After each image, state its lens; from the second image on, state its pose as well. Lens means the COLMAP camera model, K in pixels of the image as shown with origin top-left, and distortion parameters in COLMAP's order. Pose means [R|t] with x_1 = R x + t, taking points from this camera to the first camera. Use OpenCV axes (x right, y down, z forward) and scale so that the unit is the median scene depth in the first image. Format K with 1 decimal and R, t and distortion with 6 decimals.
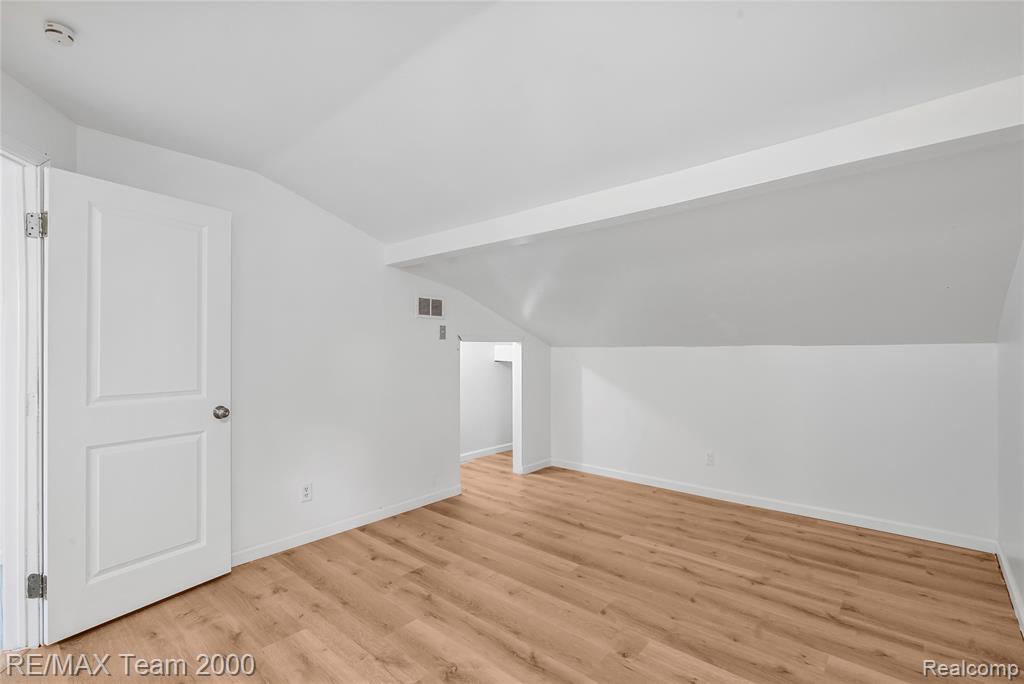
lens RADIAL K [[467.5, 0, 512.9], [0, 467.5, 343.8], [0, 0, 1]] dist [-0.007729, 0.001823]
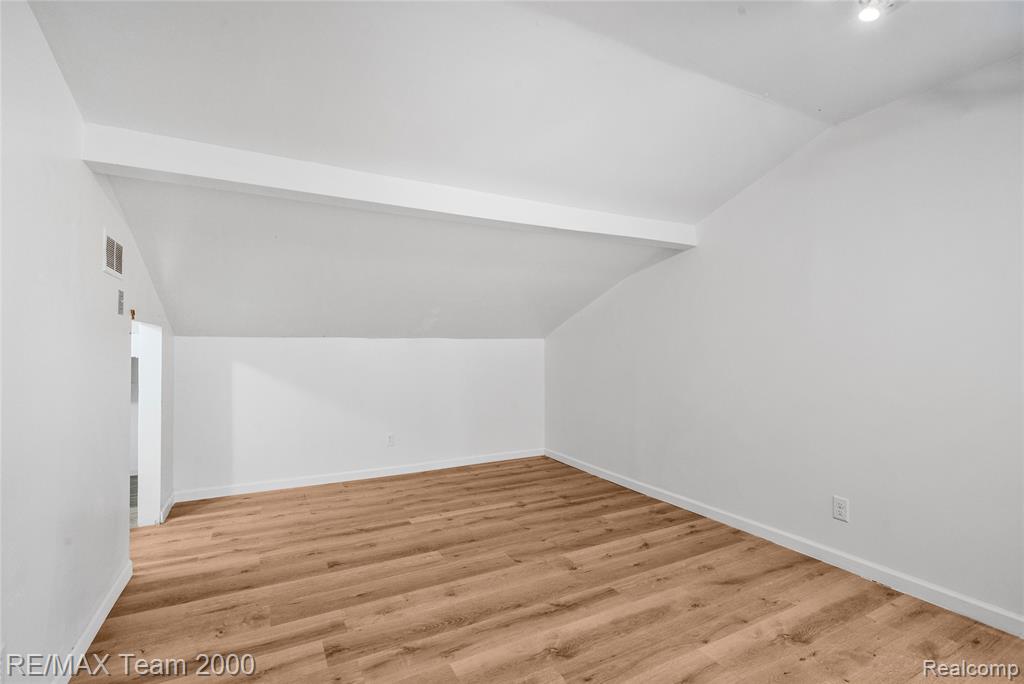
lens RADIAL K [[467.5, 0, 510.9], [0, 467.5, 345.5], [0, 0, 1]] dist [-0.007729, 0.001823]
pose [[0.352934, 0.008936, 0.935606, -0.709504], [-0.007569, 0.999949, -0.006696, 0.039056], [-0.935618, -0.004718, 0.352984, 0.481969]]
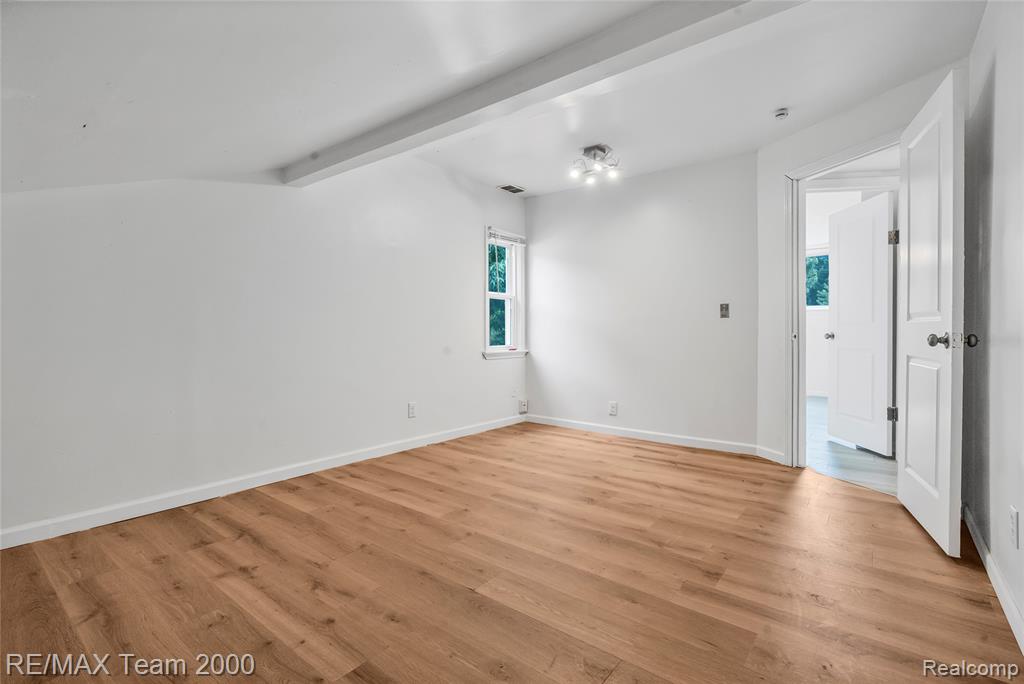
lens RADIAL K [[467.5, 0, 507.4], [0, 467.5, 338.2], [0, 0, 1]] dist [-0.007729, 0.001823]
pose [[-0.999155, 0.003154, -0.040982, 0.119119], [0.002894, 0.999975, 0.006394, 0.122368], [0.041001, 0.006270, -0.999139, 1.570137]]
